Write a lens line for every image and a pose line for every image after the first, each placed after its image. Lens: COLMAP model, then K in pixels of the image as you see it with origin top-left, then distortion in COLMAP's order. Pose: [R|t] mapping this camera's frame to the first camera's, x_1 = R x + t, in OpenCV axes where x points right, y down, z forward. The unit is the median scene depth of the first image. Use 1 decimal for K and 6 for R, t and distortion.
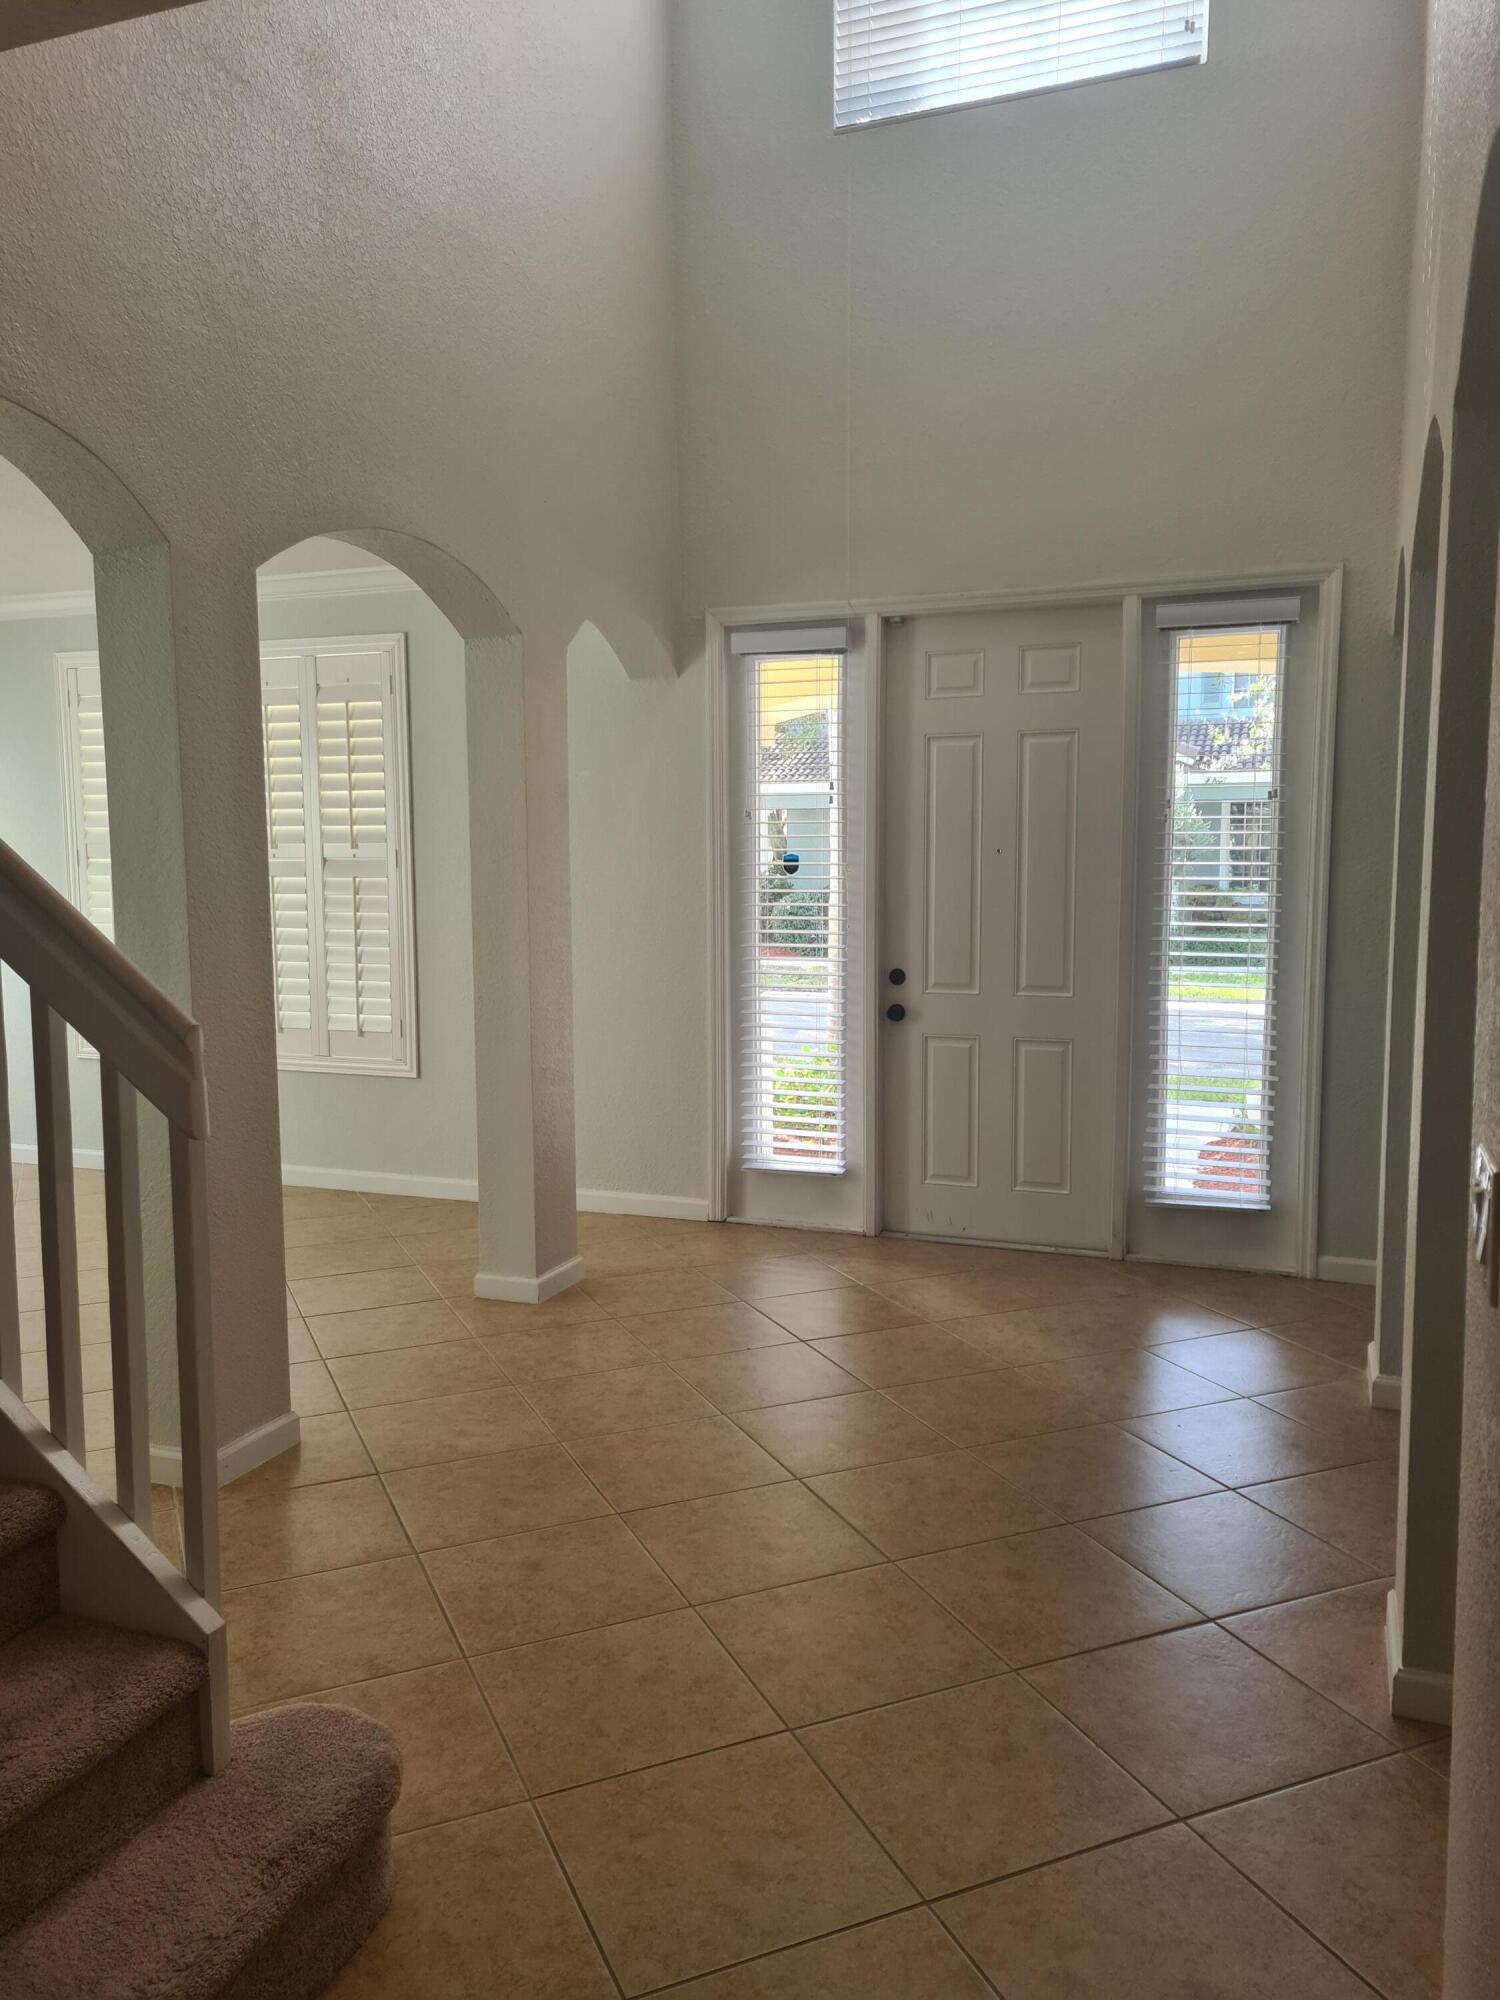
lens RADIAL K [[1513.5, 0, 746.0], [0, 1513.5, 997.5], [0, 0, 1]] dist [0.062334, -0.040271]
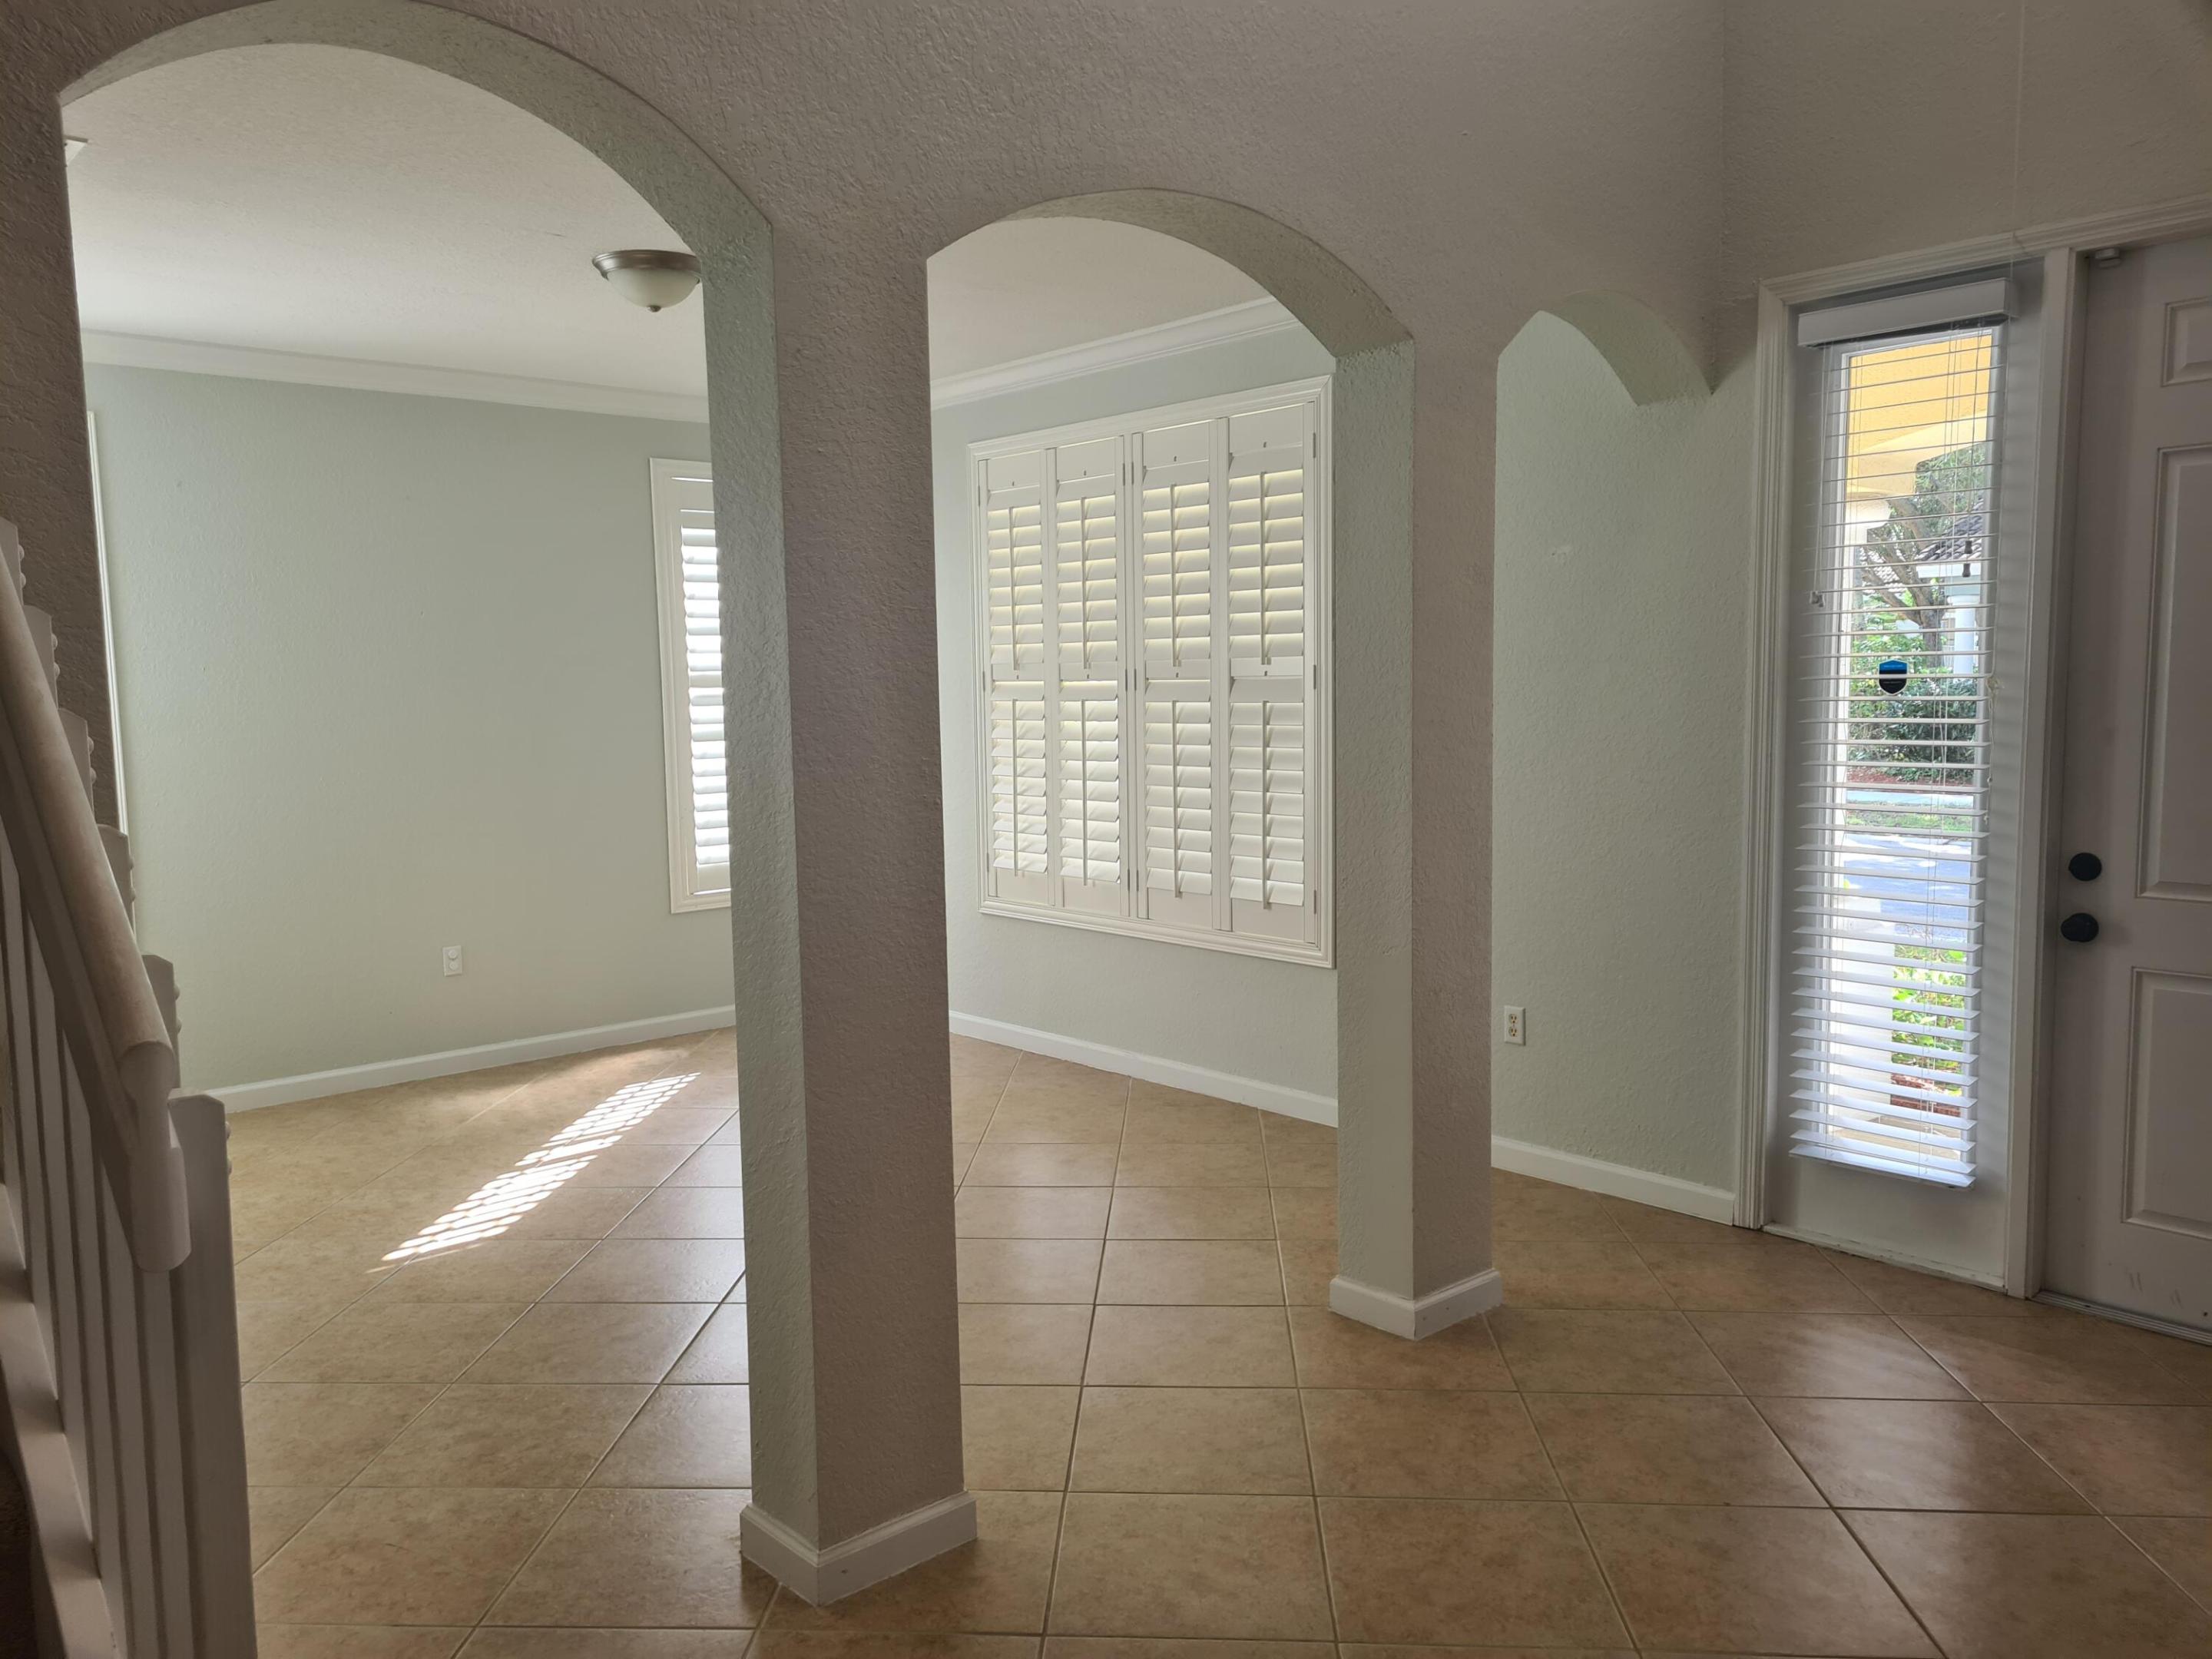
lens RADIAL K [[1673.9, 0, 1066.8], [0, 1673.9, 842.0], [0, 0, 1]] dist [0.062334, -0.040271]
pose [[0.885072, 0.034312, -0.464187, 0.056407], [-0.029140, 0.999408, 0.018312, -0.023929], [0.464540, -0.002681, 0.885548, 0.231281]]
